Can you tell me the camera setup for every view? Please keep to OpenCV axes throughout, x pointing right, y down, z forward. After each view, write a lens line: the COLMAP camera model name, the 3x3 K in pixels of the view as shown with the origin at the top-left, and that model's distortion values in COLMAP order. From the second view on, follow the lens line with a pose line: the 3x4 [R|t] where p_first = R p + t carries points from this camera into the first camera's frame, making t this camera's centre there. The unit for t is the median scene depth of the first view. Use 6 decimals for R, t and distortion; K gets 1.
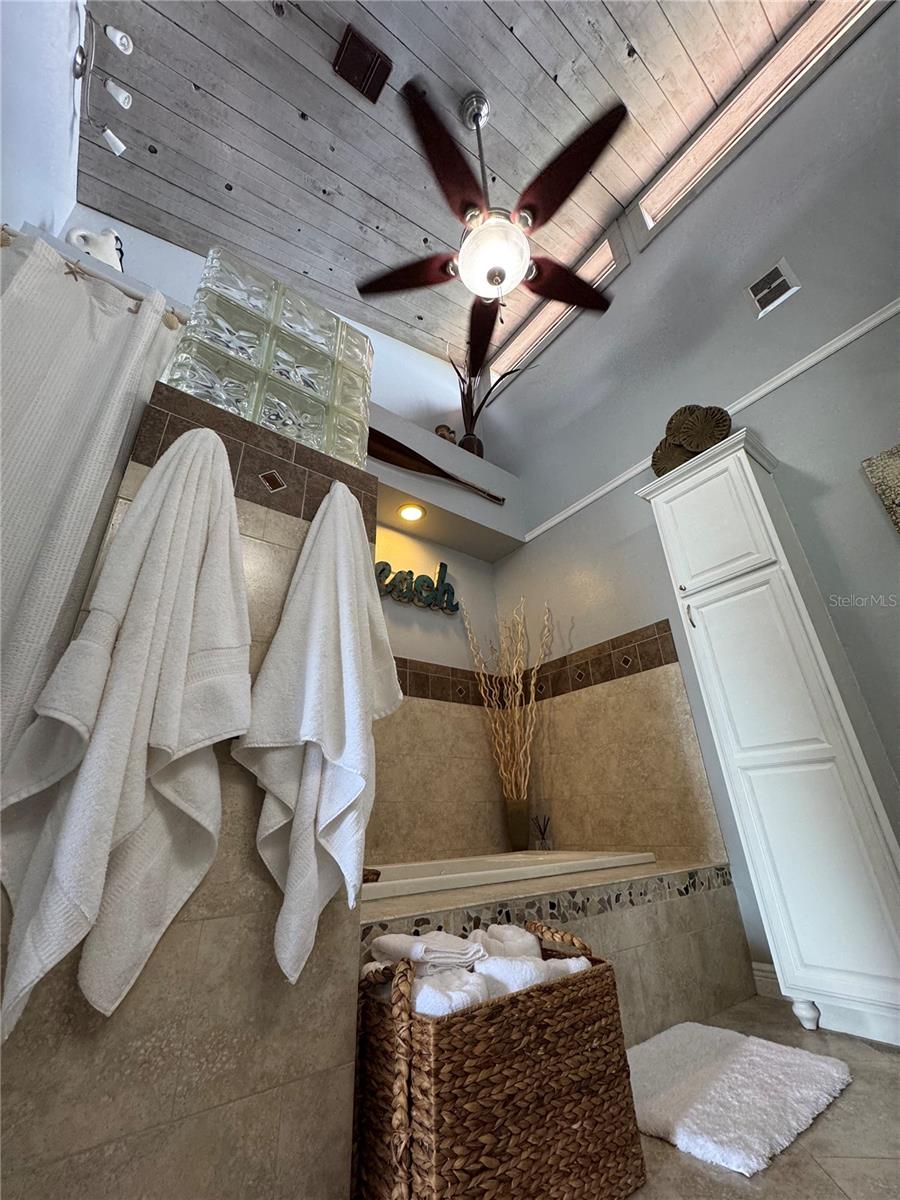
lens RADIAL K [[477.2, 0, 447.6], [0, 477.2, 597.6], [0, 0, 1]] dist [0.001692, 0.000060]
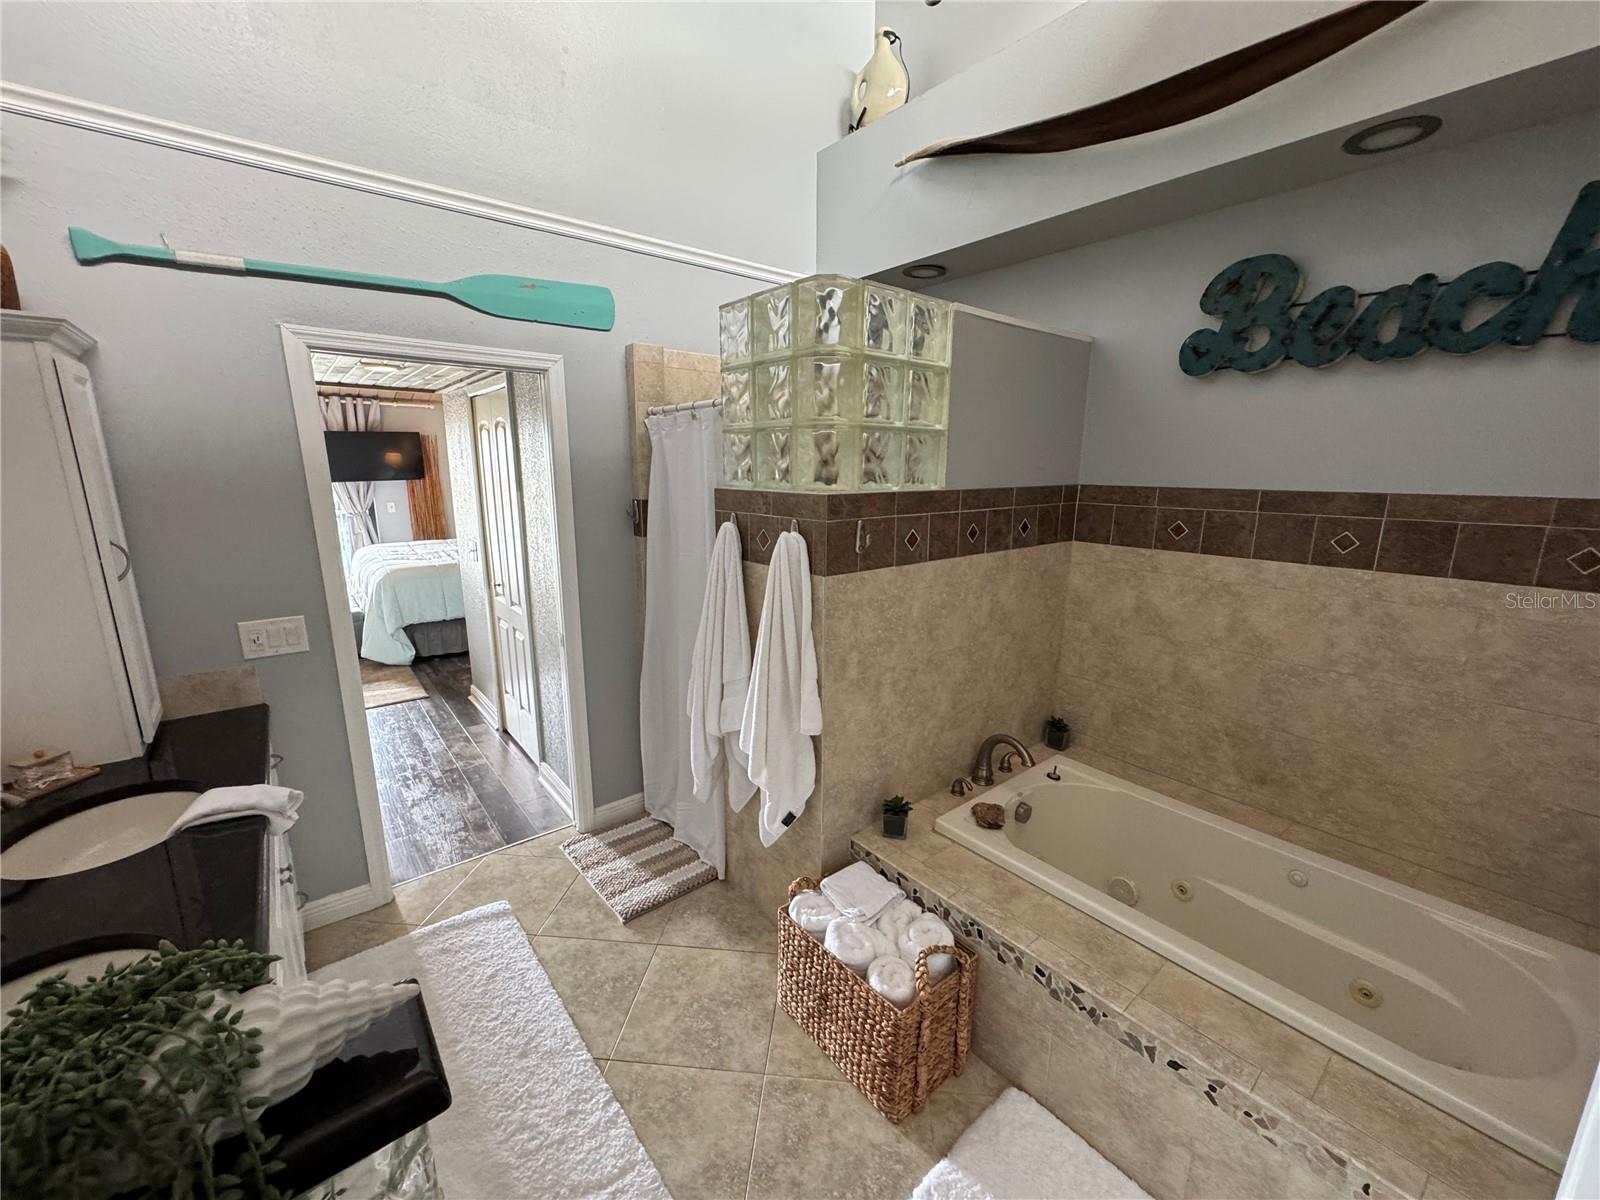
lens RADIAL K [[636.2, 0, 800.1], [0, 636.2, 602.2], [0, 0, 1]] dist [0.001692, 0.000060]
pose [[0.038868, 0.249817, -0.967513, 0.587611], [0.434000, 0.867930, 0.241540, -0.206051], [0.900074, -0.429289, -0.074686, 0.501337]]
